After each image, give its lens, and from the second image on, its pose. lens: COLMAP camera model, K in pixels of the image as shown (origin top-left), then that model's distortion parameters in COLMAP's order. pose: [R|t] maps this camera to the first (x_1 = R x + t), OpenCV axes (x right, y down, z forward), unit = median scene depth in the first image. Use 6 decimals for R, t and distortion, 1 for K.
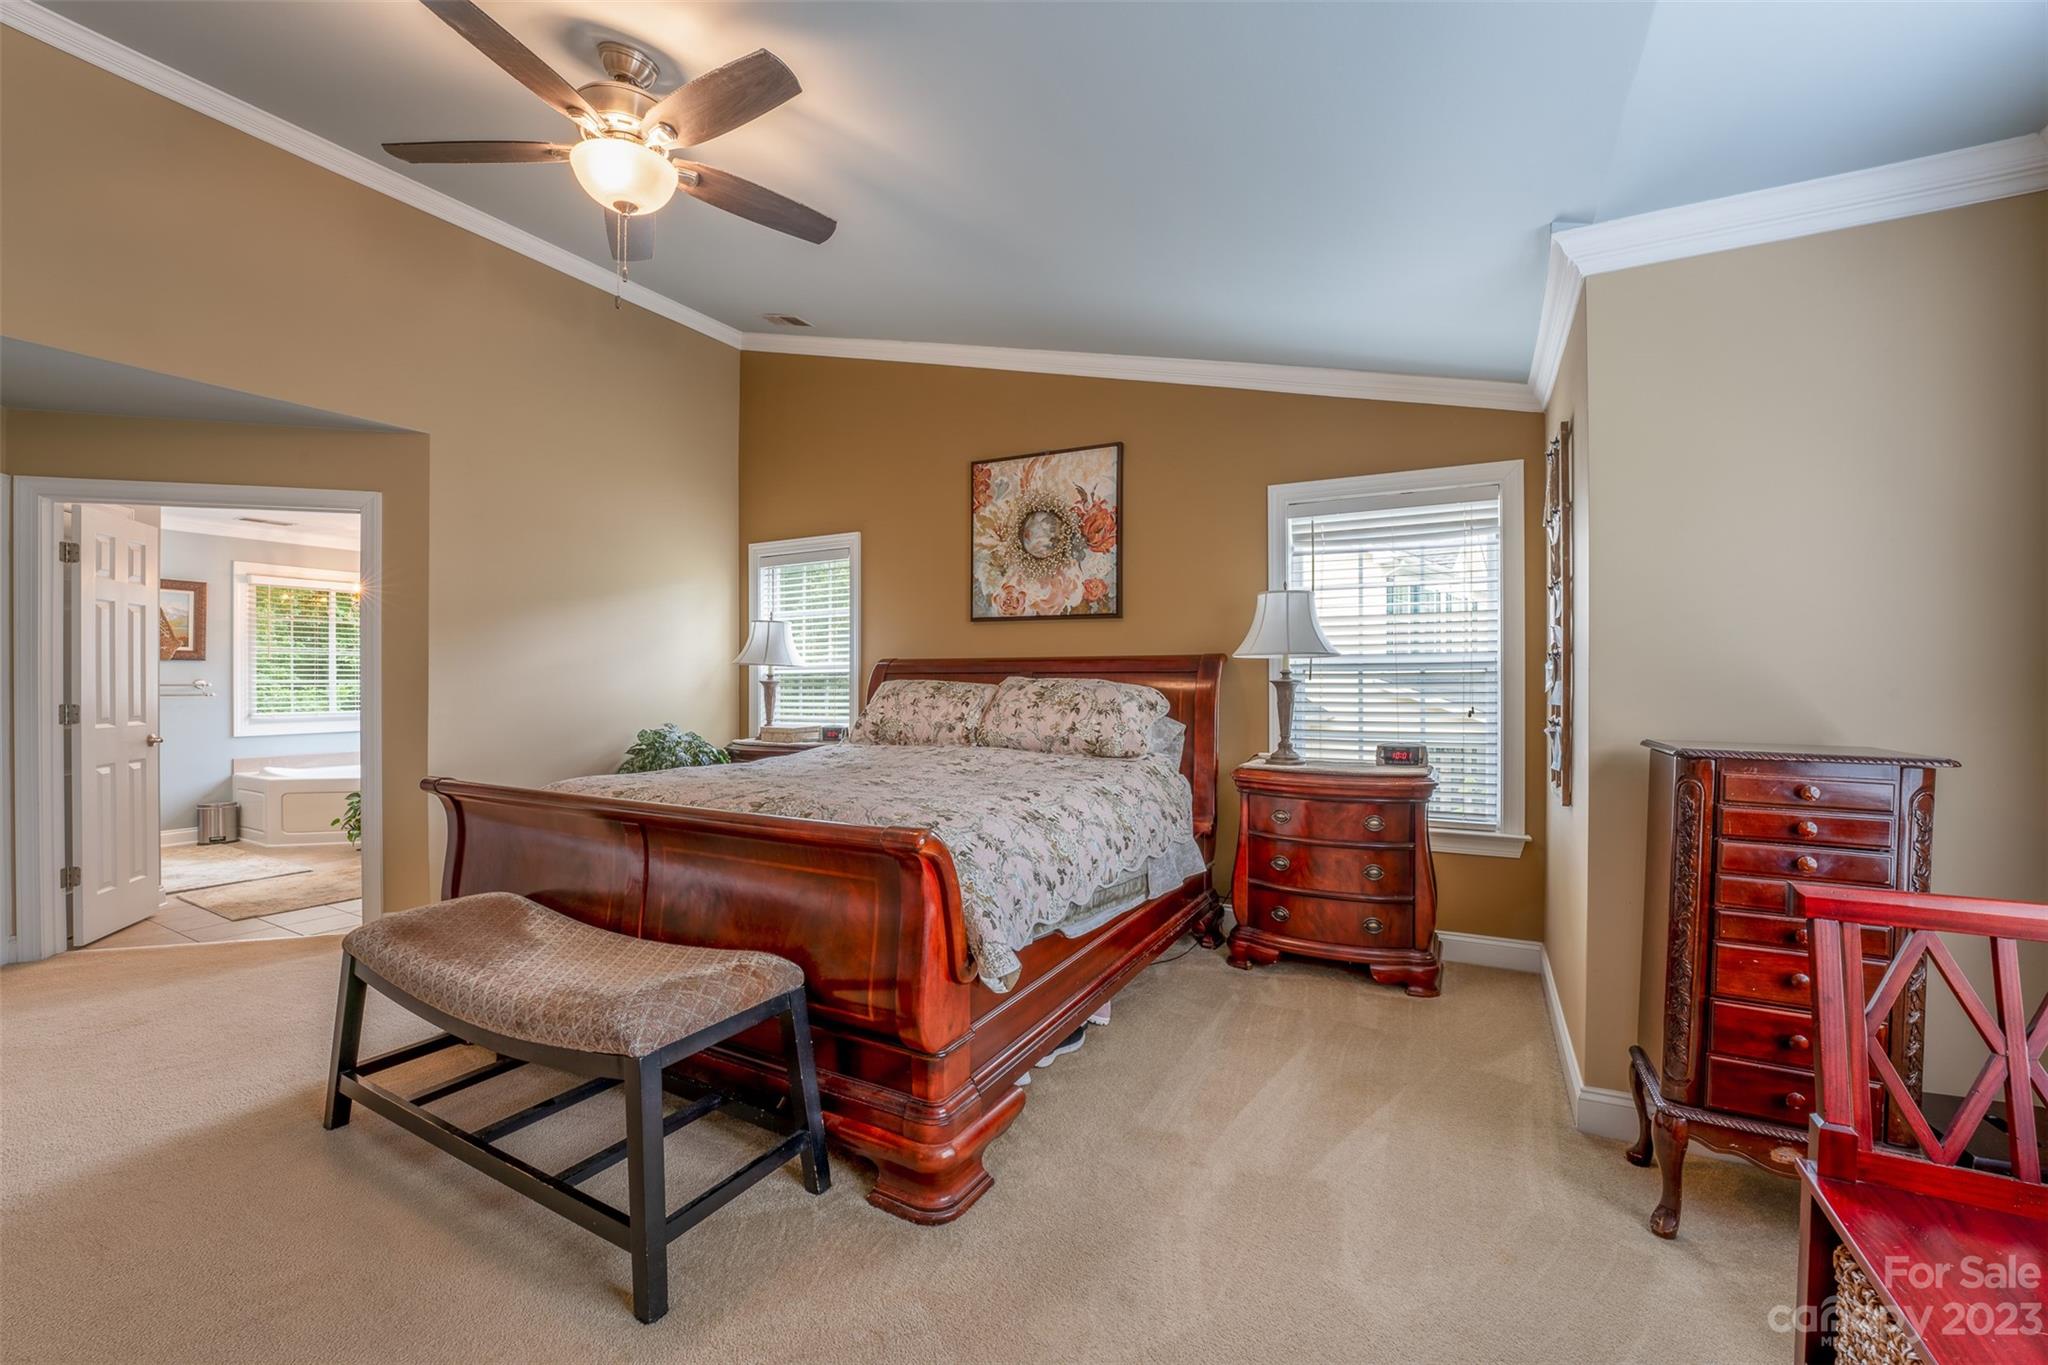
lens RADIAL K [[833.6, 0, 1024.0], [0, 833.6, 682.5], [0, 0, 1]] dist [0.001132, 0.000076]
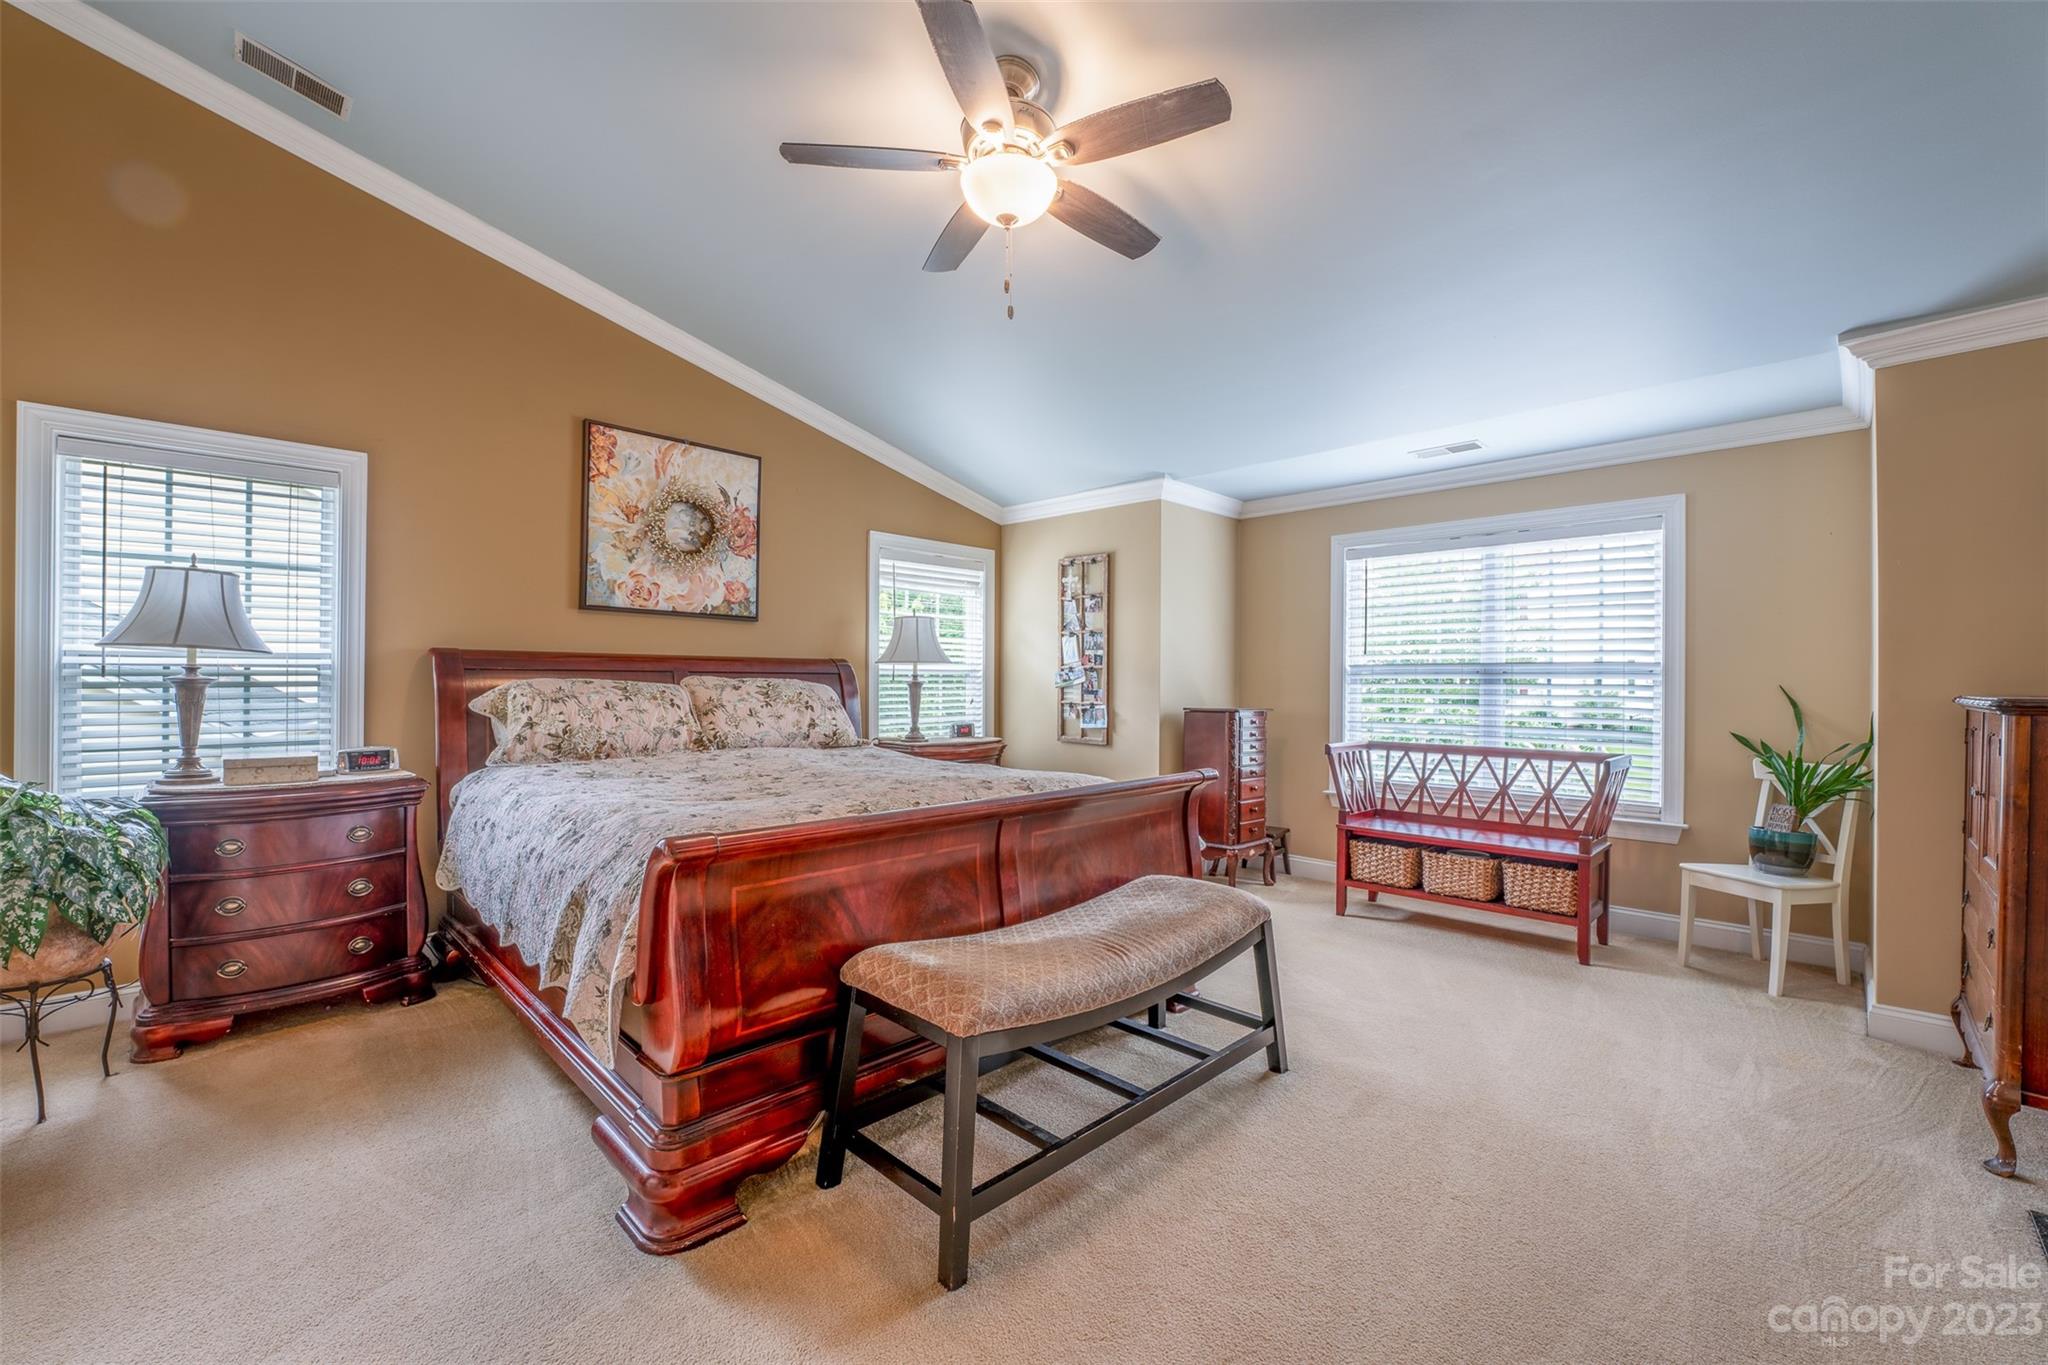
lens RADIAL K [[833.6, 0, 1024.0], [0, 833.6, 682.5], [0, 0, 1]] dist [0.001132, 0.000076]
pose [[0.289706, 0.002745, 0.957112, -0.785867], [-0.000430, 0.999996, -0.002738, 0.002713], [-0.957116, 0.000381, 0.289706, 0.358489]]
